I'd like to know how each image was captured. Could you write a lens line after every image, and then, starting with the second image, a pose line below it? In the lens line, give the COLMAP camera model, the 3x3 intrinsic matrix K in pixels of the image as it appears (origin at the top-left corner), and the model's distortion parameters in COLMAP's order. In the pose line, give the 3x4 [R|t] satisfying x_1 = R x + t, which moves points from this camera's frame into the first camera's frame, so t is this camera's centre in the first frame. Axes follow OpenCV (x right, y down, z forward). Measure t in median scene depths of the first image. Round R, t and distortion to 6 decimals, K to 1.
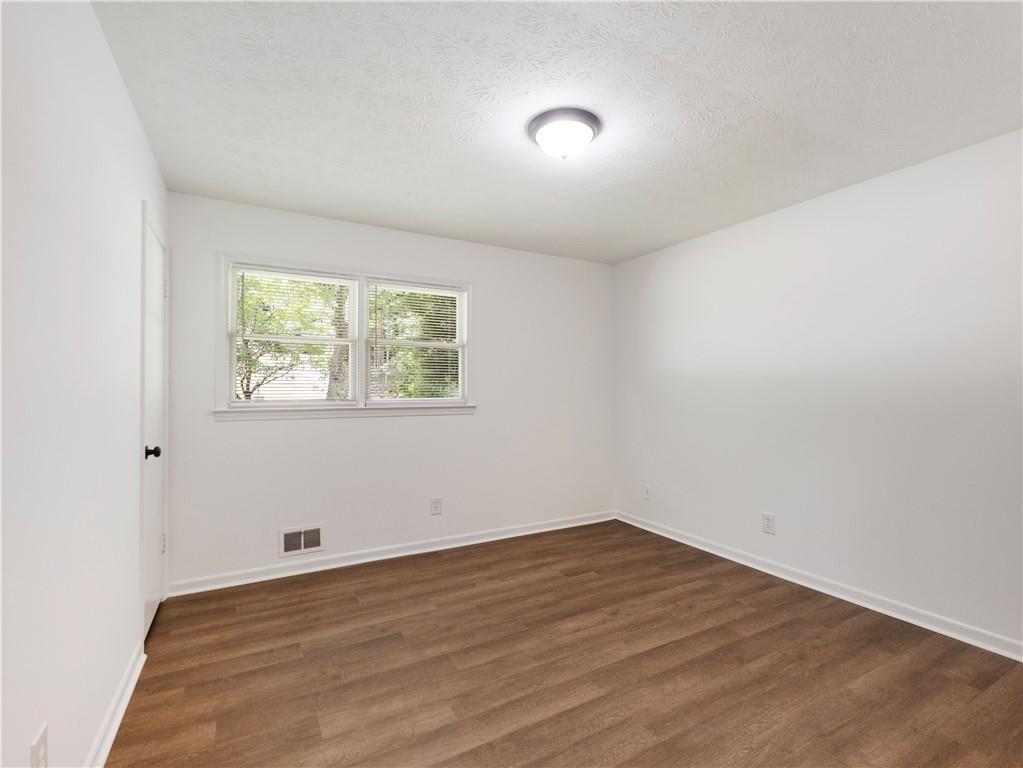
lens RADIAL K [[478.6, 0, 511.3], [0, 478.6, 386.8], [0, 0, 1]] dist [-0.002395, -0.002009]
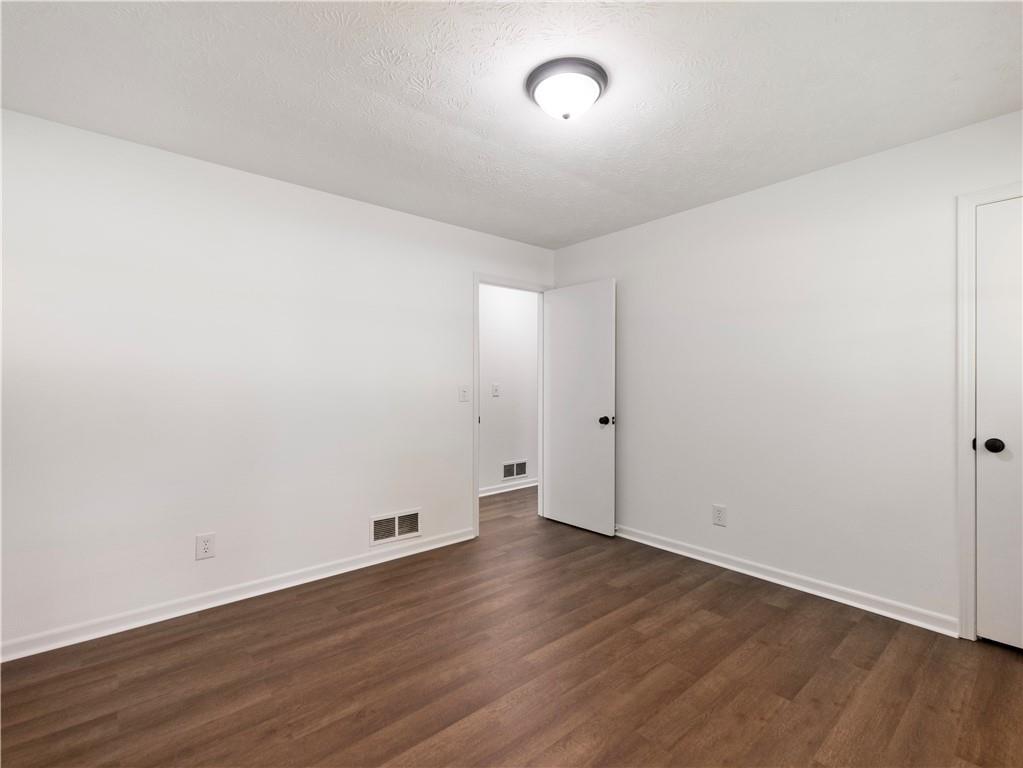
lens RADIAL K [[478.6, 0, 513.0], [0, 478.6, 384.5], [0, 0, 1]] dist [-0.002395, -0.002009]
pose [[-0.981057, 0.001636, -0.193715, 0.382850], [0.003296, 0.999961, -0.008247, 0.022267], [0.193693, -0.008729, -0.981023, 1.851781]]
